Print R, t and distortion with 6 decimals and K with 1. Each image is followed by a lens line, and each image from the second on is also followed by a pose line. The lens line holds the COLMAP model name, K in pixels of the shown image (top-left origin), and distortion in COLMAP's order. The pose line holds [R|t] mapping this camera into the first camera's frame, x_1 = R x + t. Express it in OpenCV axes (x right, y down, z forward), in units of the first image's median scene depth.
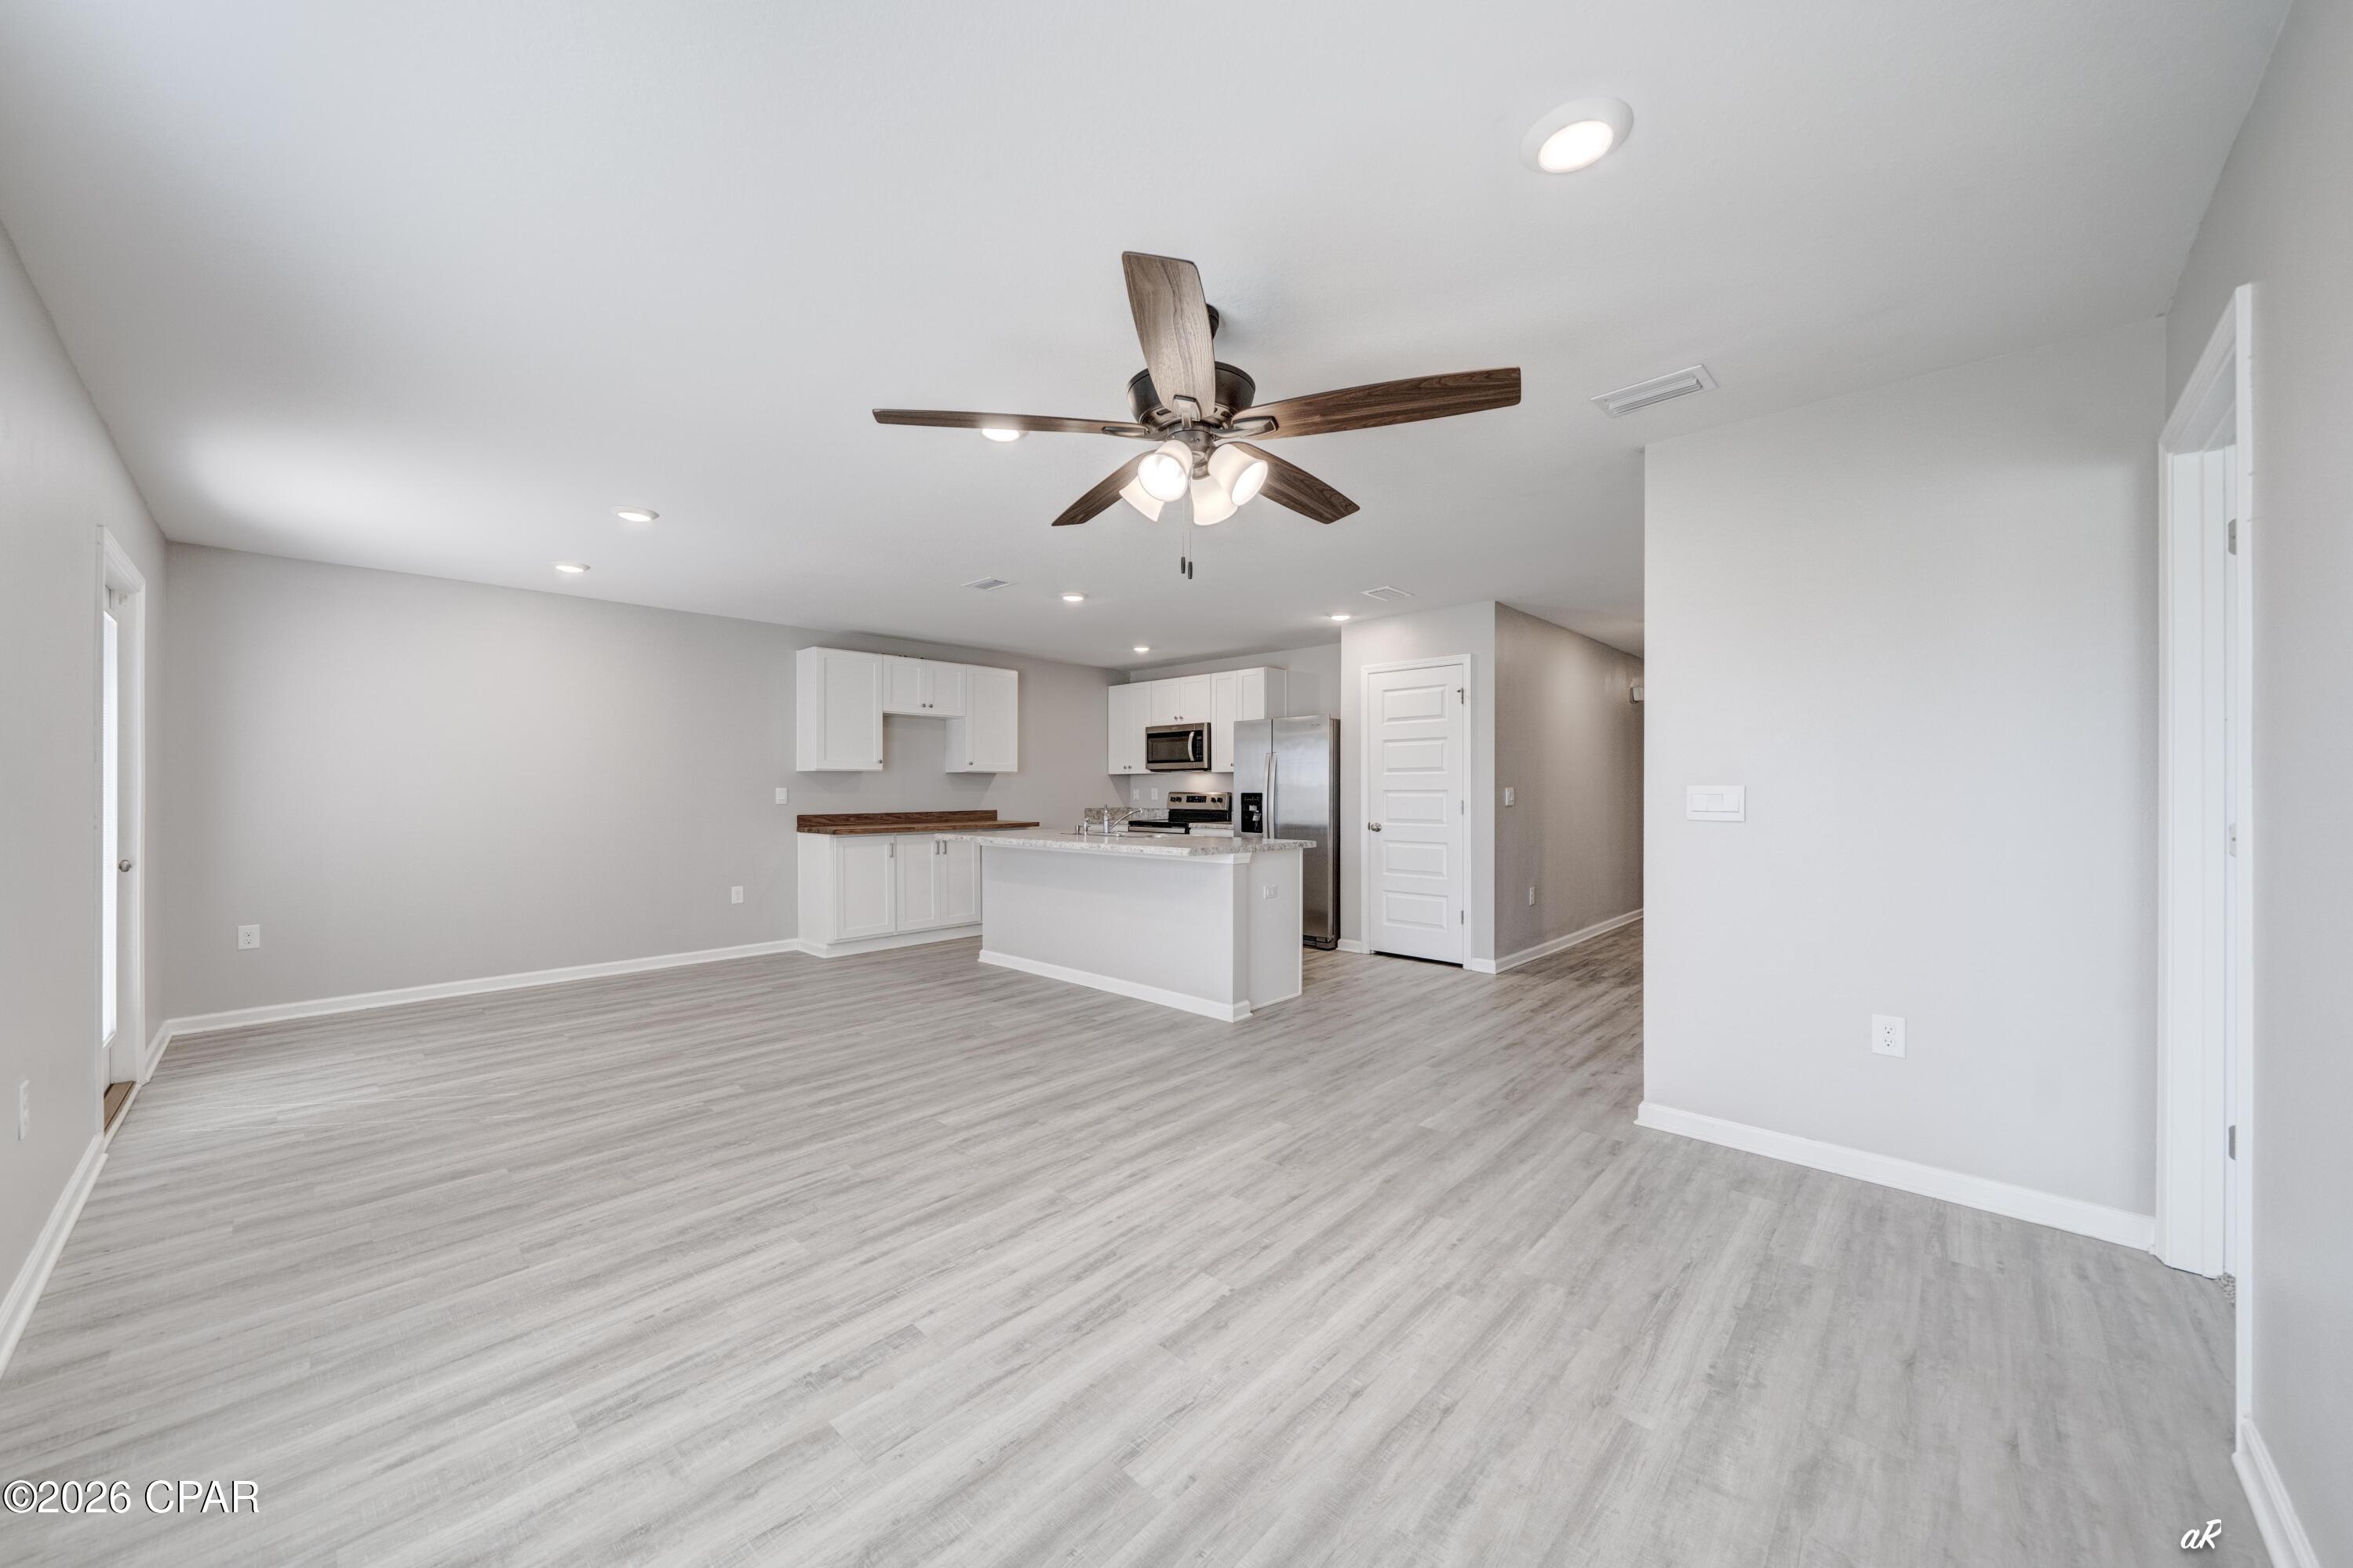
lens RADIAL K [[855.9, 0, 1148.2], [0, 855.9, 790.8], [0, 0, 1]] dist [-0.007824, 0.000097]
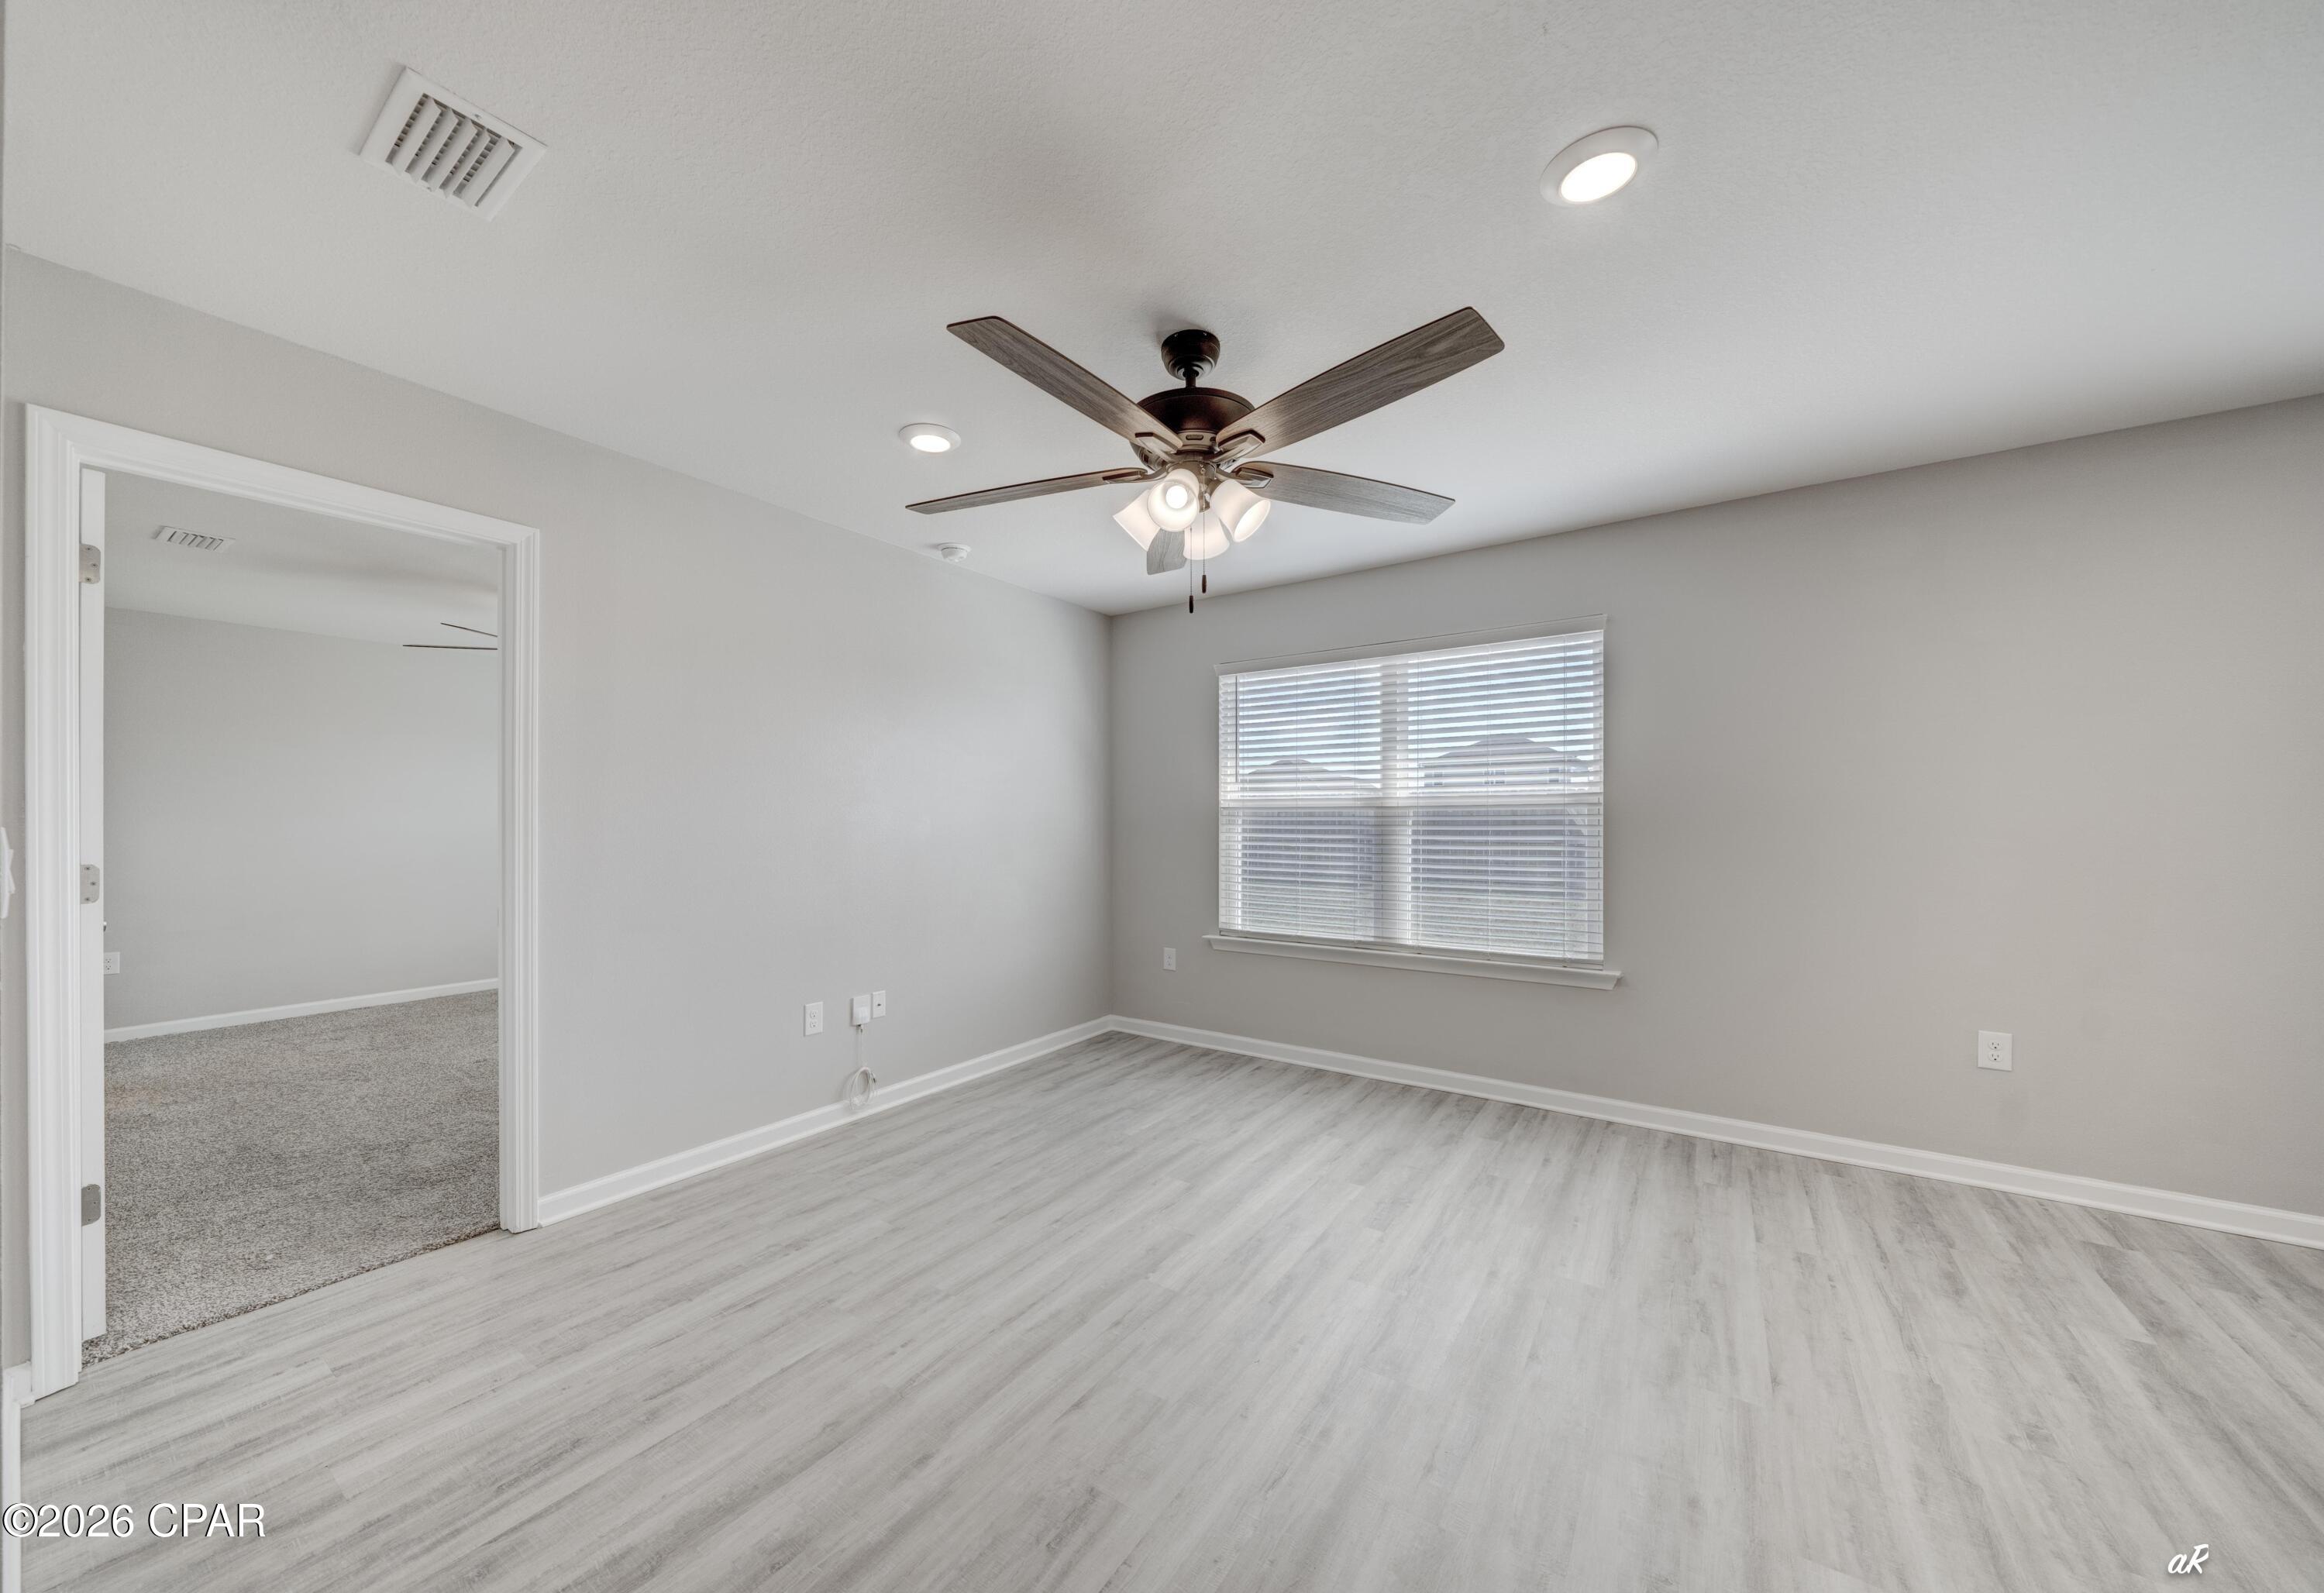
lens RADIAL K [[834.5, 0, 1133.7], [0, 834.5, 820.6], [0, 0, 1]] dist [-0.006602, -0.000179]
pose [[-0.987297, 0.004368, -0.158826, 0.158840], [0.003329, 0.999971, 0.006807, -0.007702], [0.158851, 0.006192, -0.987283, 1.154093]]
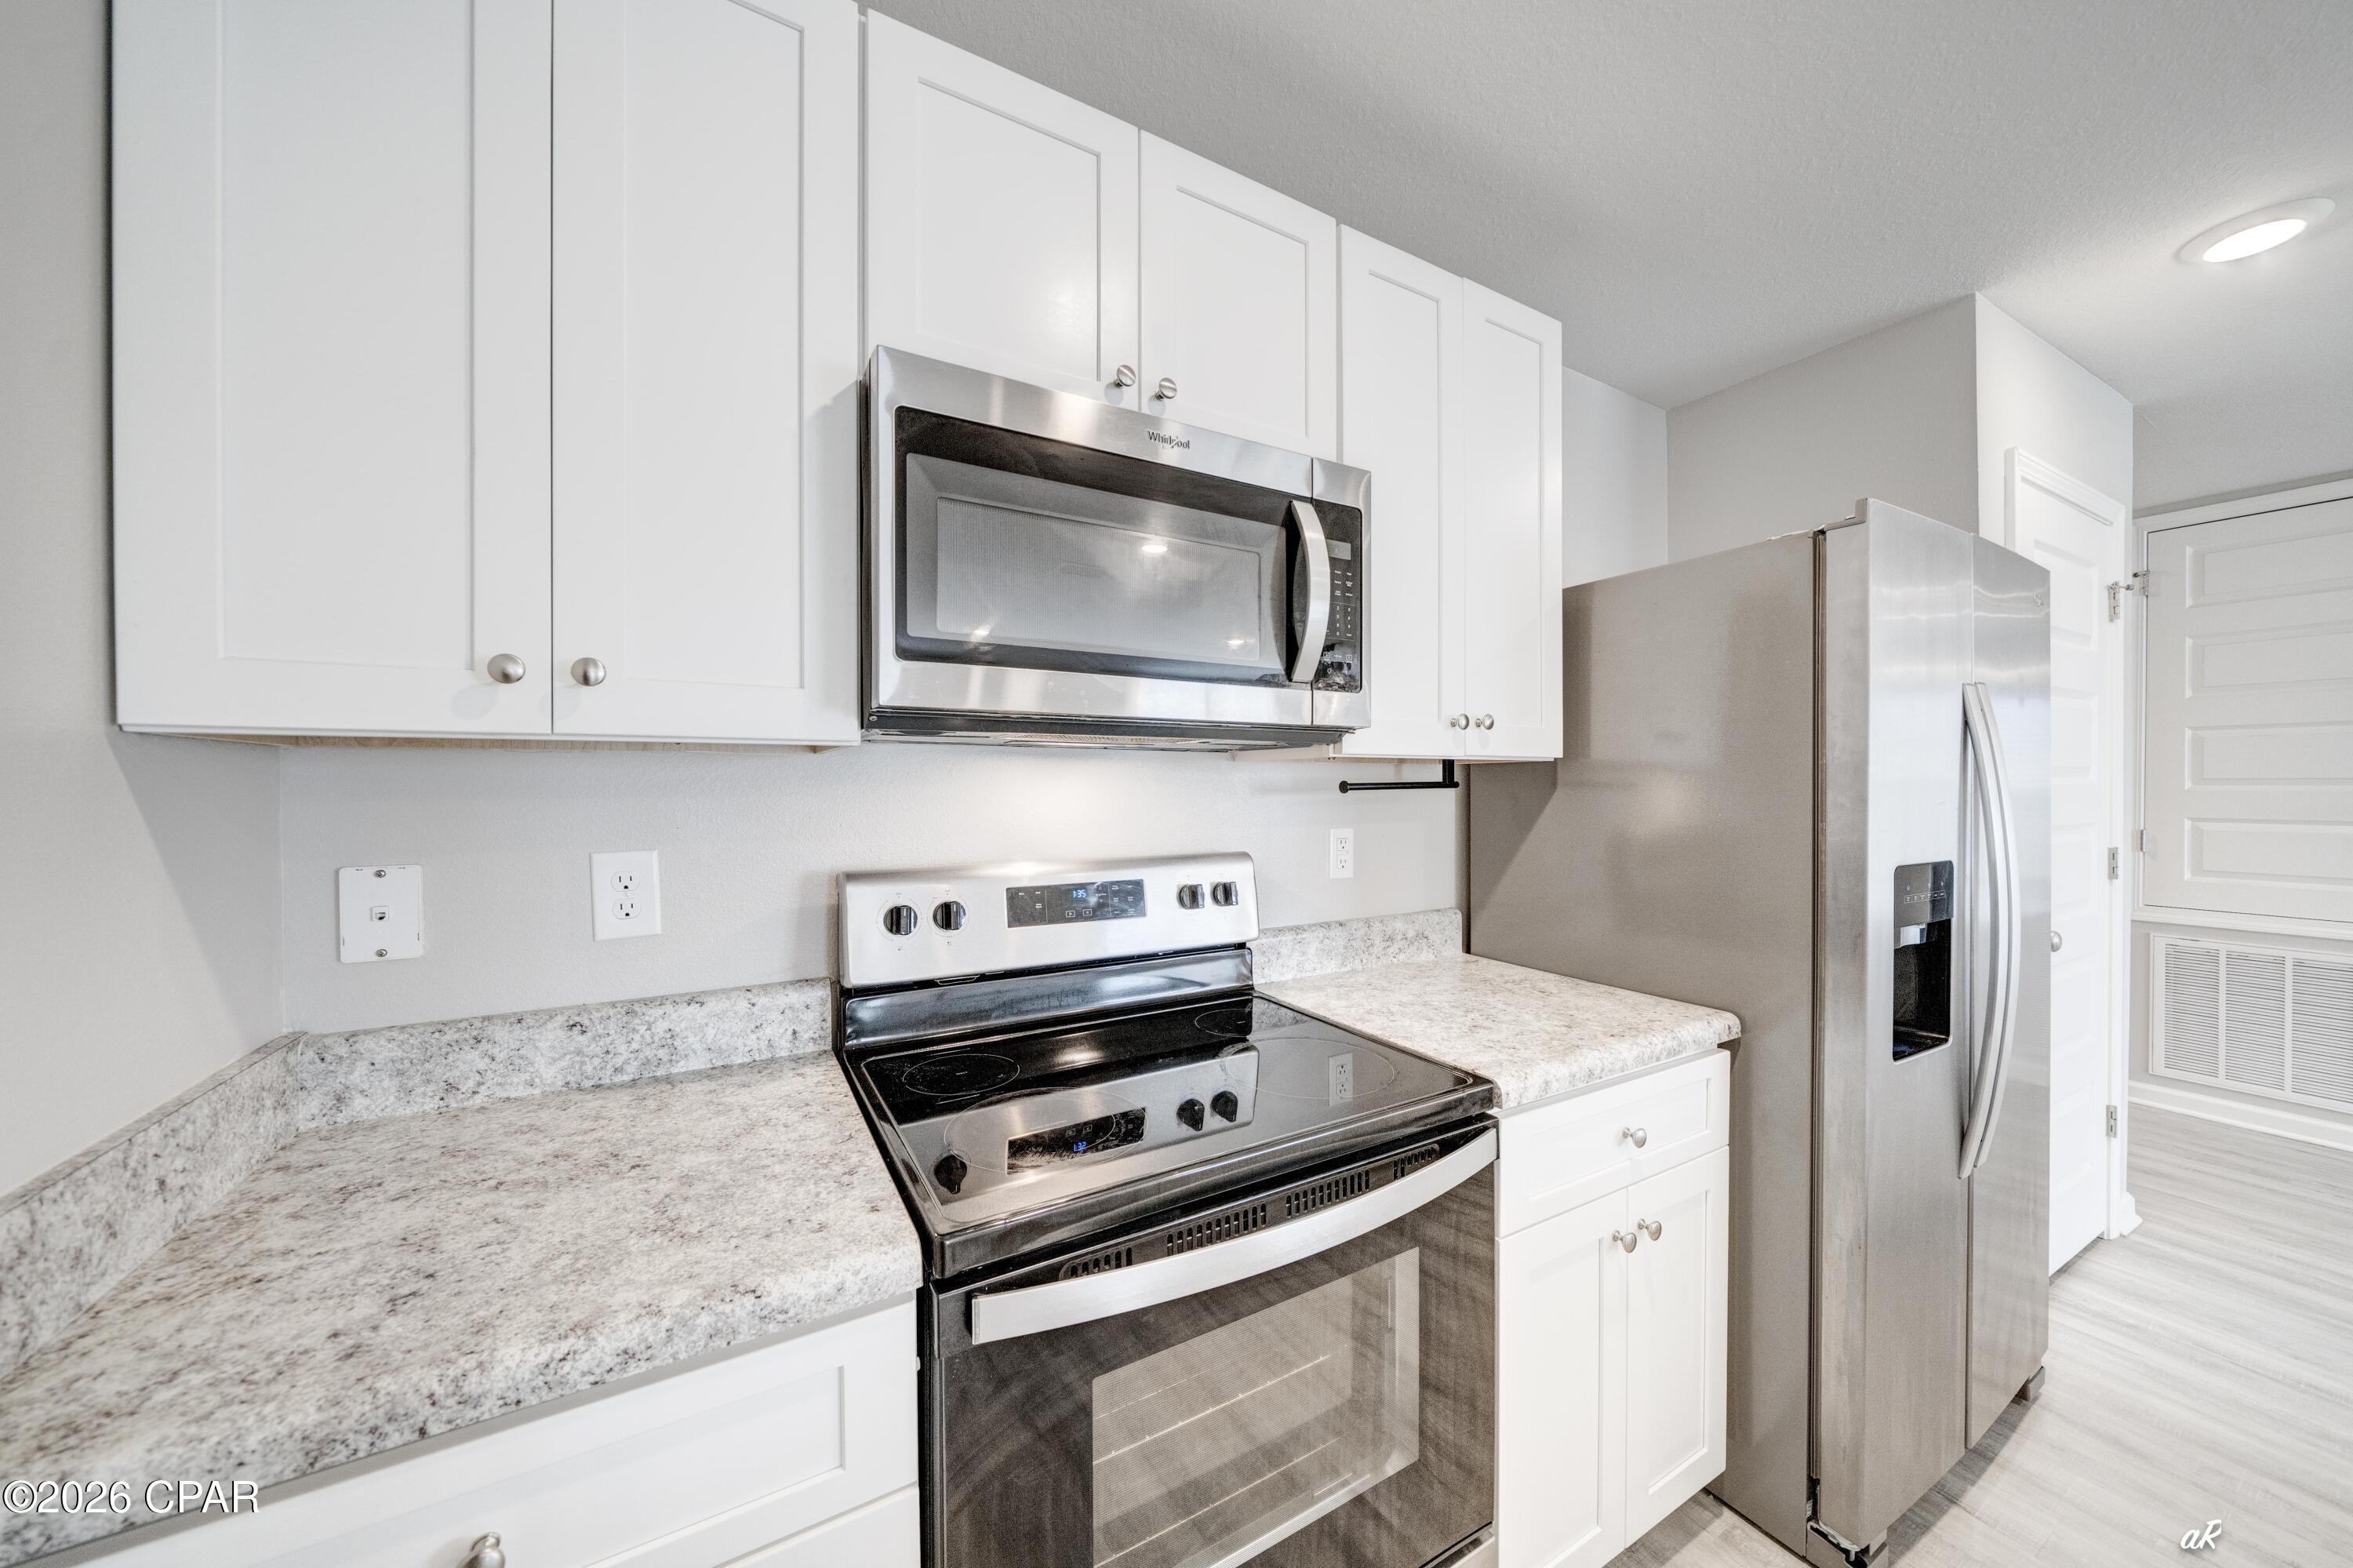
lens RADIAL K [[809.9, 0, 1148.4], [0, 809.9, 792.1], [0, 0, 1]] dist [-0.005068, -0.000006]
pose [[0.289710, -0.012022, 0.957039, -0.215695], [0.003384, 0.999928, 0.011536, -0.033559], [-0.957108, -0.000103, 0.289730, 2.103340]]
